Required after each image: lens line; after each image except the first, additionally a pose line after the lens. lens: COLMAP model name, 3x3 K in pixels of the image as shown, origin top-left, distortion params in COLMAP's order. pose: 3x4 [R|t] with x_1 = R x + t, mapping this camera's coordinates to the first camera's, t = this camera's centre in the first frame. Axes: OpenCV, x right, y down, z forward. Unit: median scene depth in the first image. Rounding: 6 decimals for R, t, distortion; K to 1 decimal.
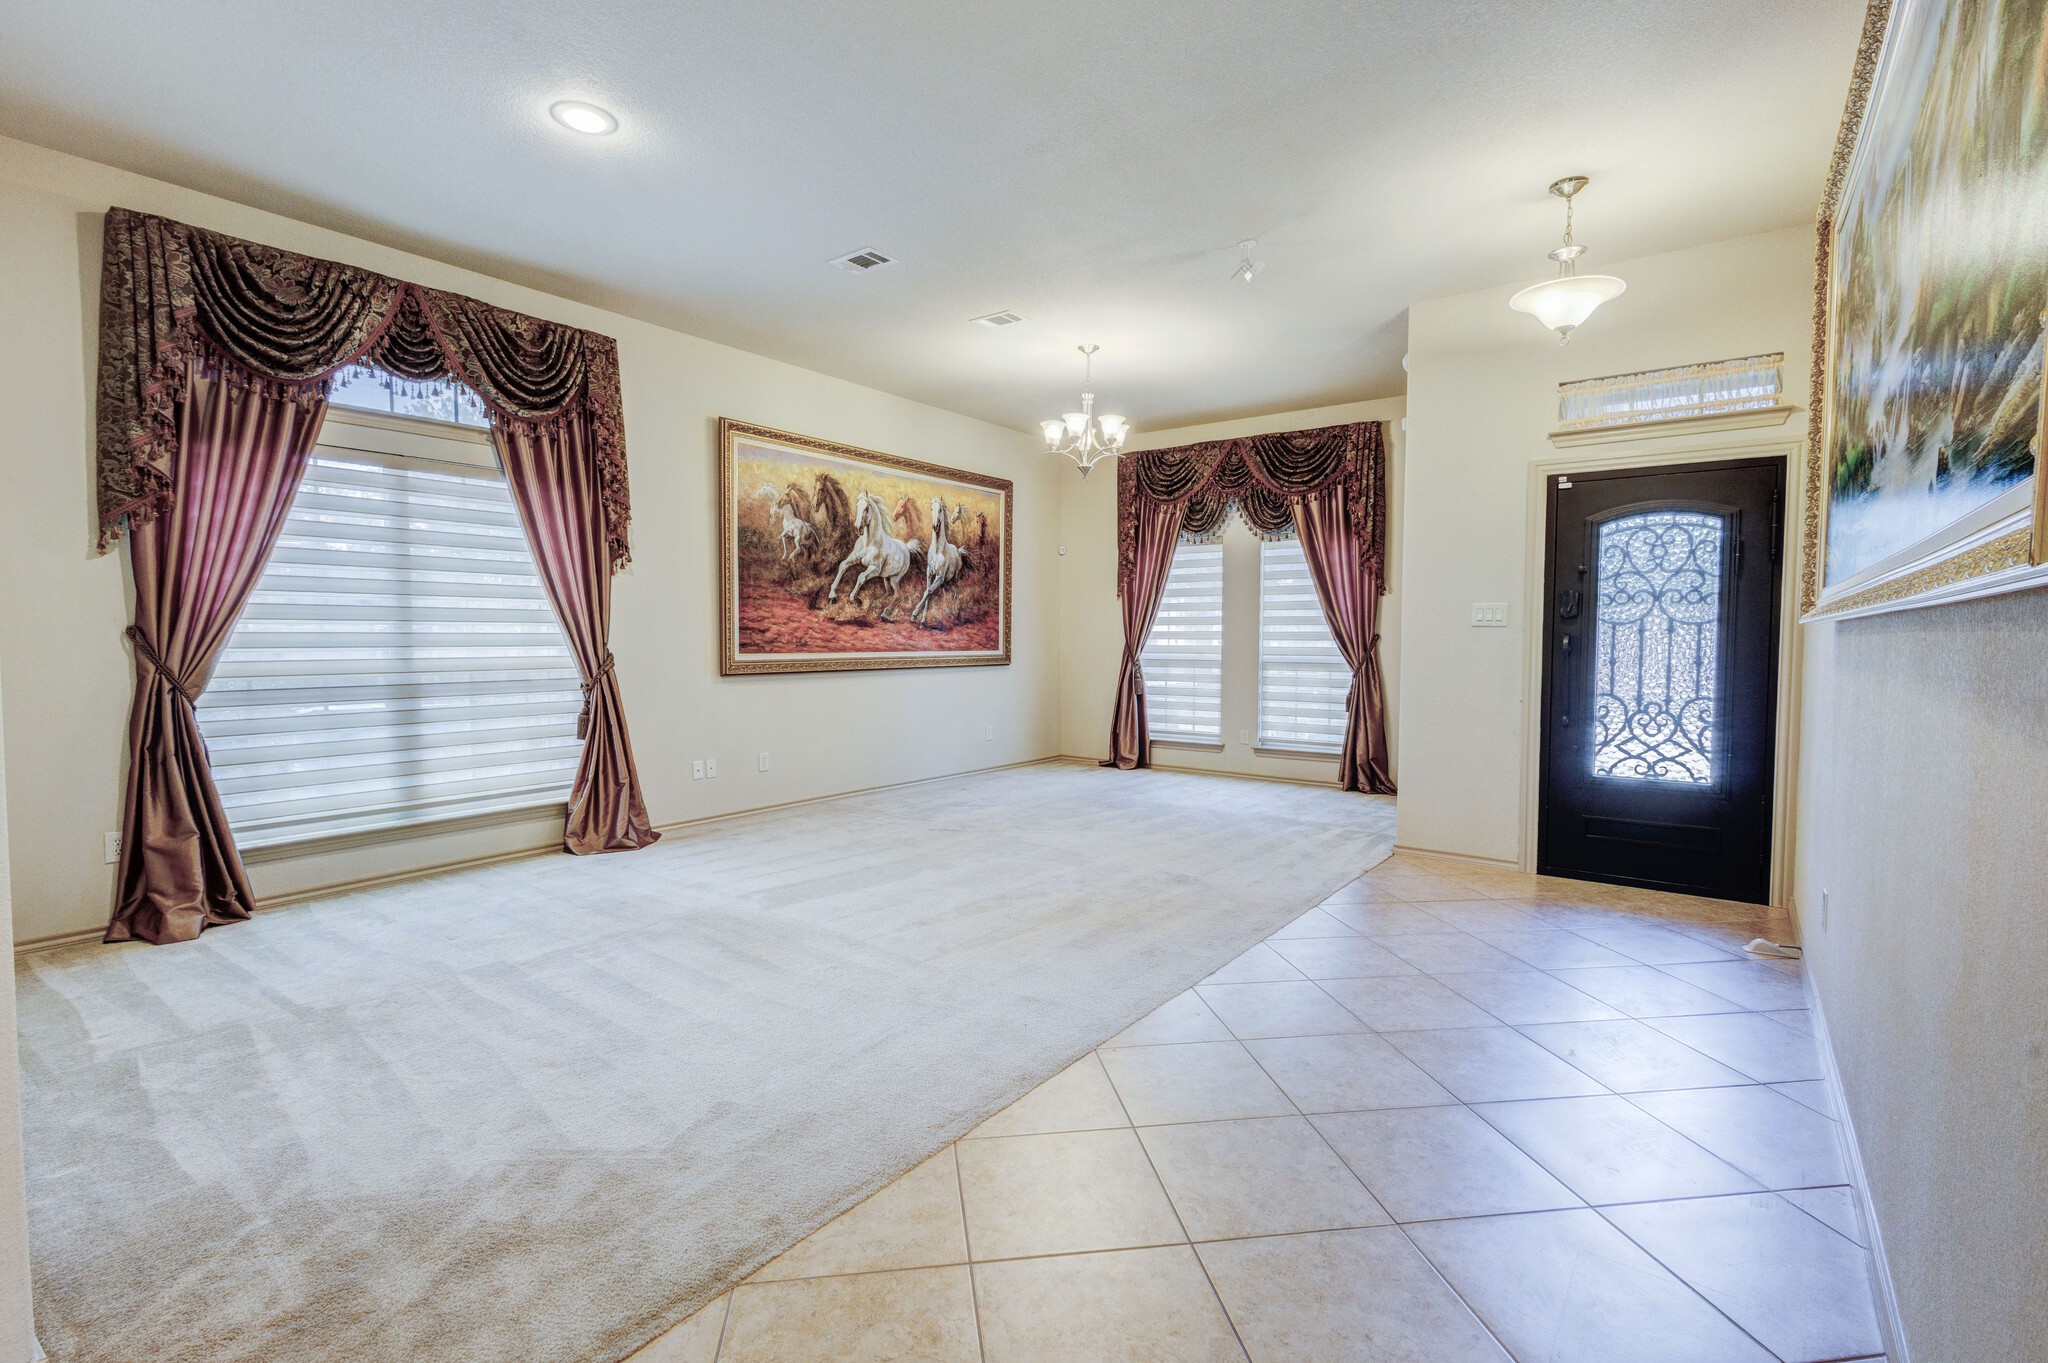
lens RADIAL K [[943.7, 0, 1023.5], [0, 943.7, 680.4], [0, 0, 1]] dist [0.005116, 0.000088]
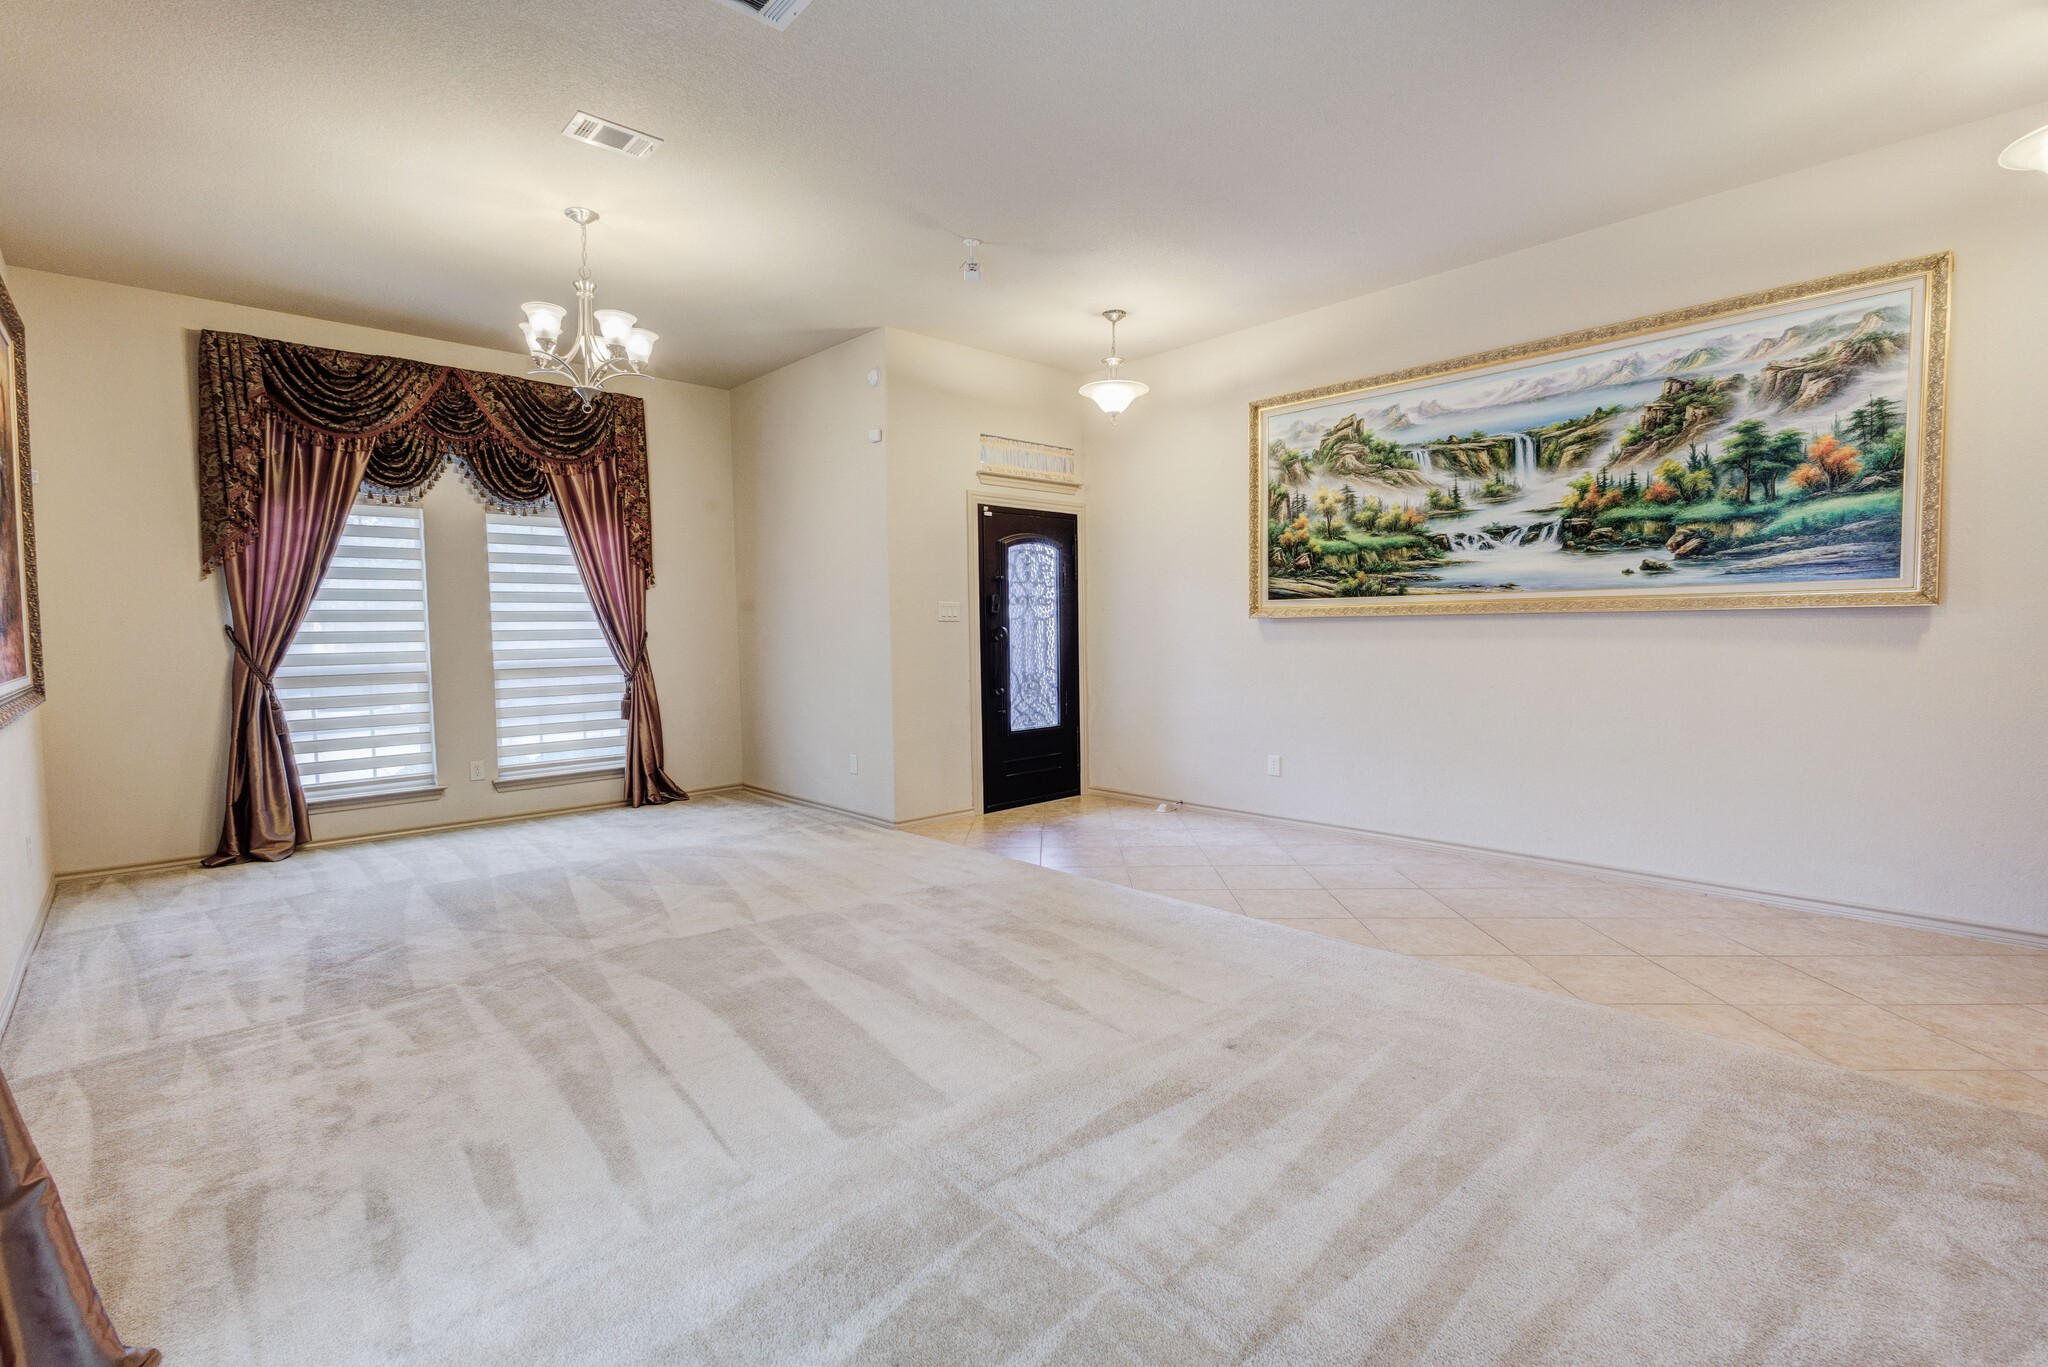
lens RADIAL K [[940.5, 0, 1024.9], [0, 940.5, 673.7], [0, 0, 1]] dist [0.000845, -0.000074]
pose [[0.166126, -0.053879, 0.984631, -0.455863], [0.061729, 0.997116, 0.044148, -0.024925], [-0.984171, 0.053446, 0.168973, 0.471905]]
